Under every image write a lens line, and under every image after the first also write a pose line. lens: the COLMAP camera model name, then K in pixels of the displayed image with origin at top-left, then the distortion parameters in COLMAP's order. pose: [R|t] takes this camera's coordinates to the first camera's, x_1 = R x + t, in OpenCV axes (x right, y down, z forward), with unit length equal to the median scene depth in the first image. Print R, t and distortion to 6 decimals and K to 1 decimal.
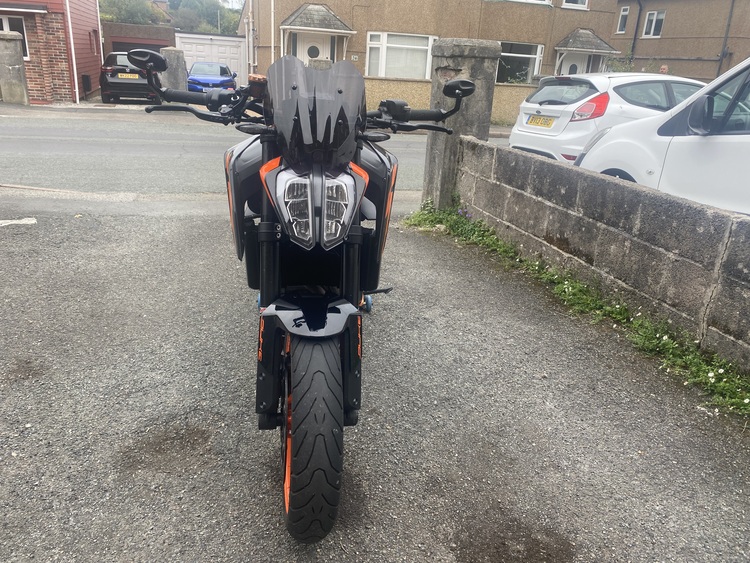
lens RADIAL K [[573.1, 0, 377.1], [0, 573.1, 278.3], [0, 0, 1]] dist [0.003798, 0.006197]
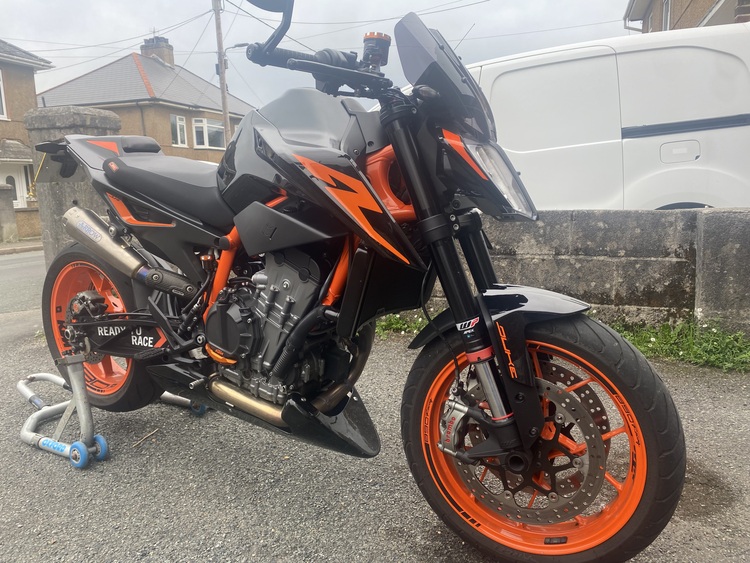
lens RADIAL K [[573.1, 0, 378.2], [0, 573.1, 281.8], [0, 0, 1]] dist [0.003798, 0.006197]
pose [[0.591255, -0.209972, 0.778672, -0.084182], [0.345574, 0.938345, -0.009370, -0.003095], [-0.728695, 0.274629, 0.627361, 0.057723]]
